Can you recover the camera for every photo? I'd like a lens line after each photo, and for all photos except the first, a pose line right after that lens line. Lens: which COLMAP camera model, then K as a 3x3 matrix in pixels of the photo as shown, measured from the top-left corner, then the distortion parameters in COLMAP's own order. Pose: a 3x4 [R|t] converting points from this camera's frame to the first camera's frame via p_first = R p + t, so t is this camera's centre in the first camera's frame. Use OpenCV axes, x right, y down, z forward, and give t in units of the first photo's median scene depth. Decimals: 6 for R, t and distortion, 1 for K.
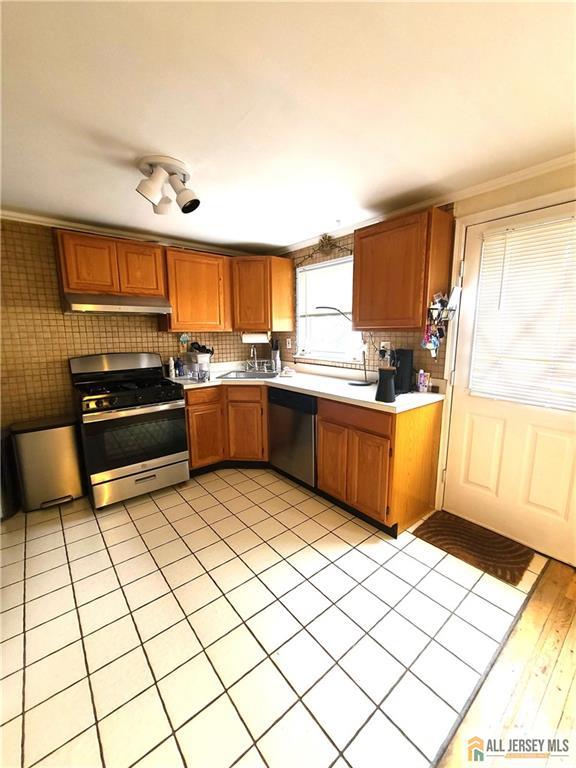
lens RADIAL K [[313.3, 0, 288.0], [0, 313.3, 383.3], [0, 0, 1]] dist [0.000019, -0.001120]
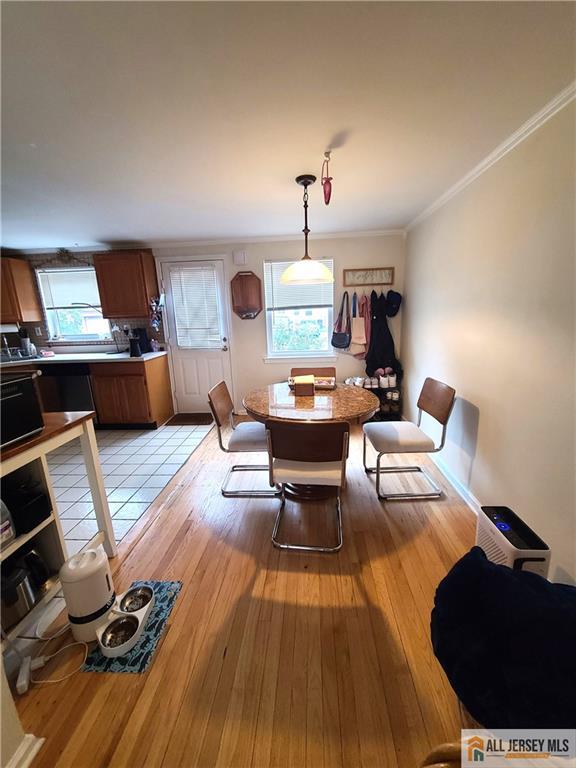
lens RADIAL K [[313.3, 0, 289.0], [0, 313.3, 384.5], [0, 0, 1]] dist [0.000019, -0.001120]
pose [[0.677264, -0.183692, 0.712440, -0.300868], [0.150955, 0.982424, 0.109801, 0.108522], [-0.720087, 0.033182, 0.693089, -0.648847]]
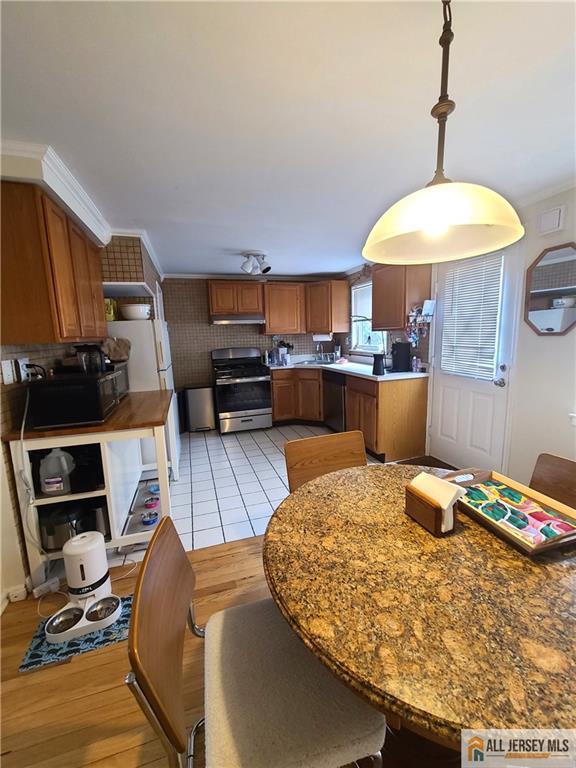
lens RADIAL K [[313.3, 0, 287.6], [0, 313.3, 384.1], [0, 0, 1]] dist [0.000019, -0.001120]
pose [[0.931588, 0.035741, -0.361754, 0.332398], [-0.036759, 0.999316, 0.004071, 0.082424], [0.361652, 0.009505, 0.932265, -0.470440]]
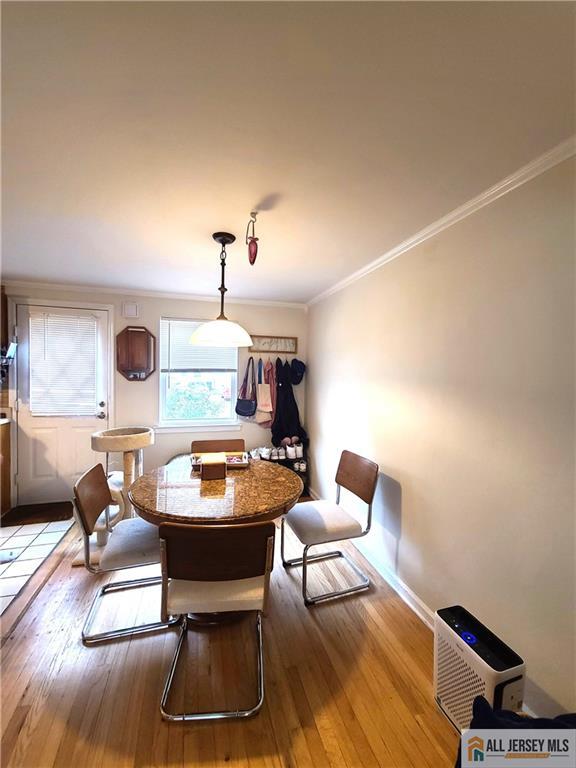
lens RADIAL K [[313.3, 0, 289.4], [0, 313.3, 383.7], [0, 0, 1]] dist [0.000019, -0.001120]
pose [[0.383028, -0.016493, 0.923589, -0.235277], [0.132018, 0.990554, -0.037061, 0.077680], [-0.914254, 0.136126, 0.381588, -0.524495]]
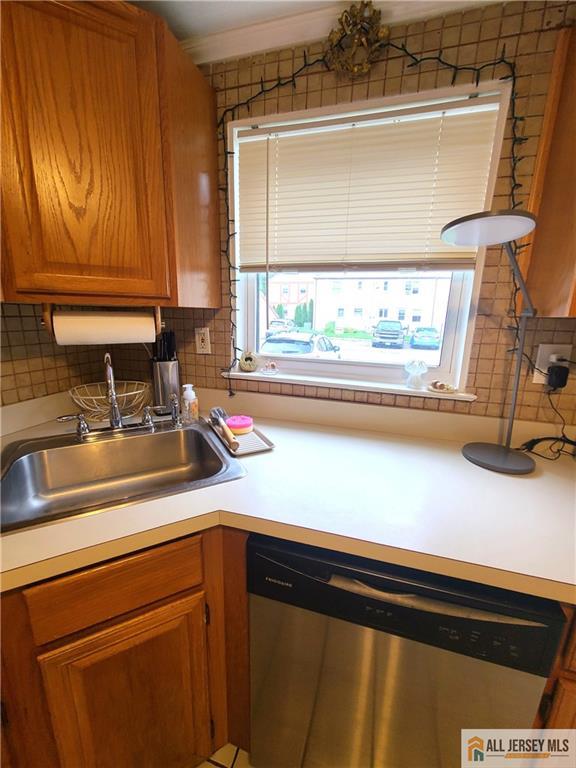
lens RADIAL K [[313.3, 0, 285.3], [0, 313.3, 382.9], [0, 0, 1]] dist [0.000019, -0.001120]
pose [[0.829369, -0.101948, 0.549321, -0.161378], [0.062467, 0.993967, 0.090155, -0.131189], [-0.555198, -0.040458, 0.830733, 0.791810]]
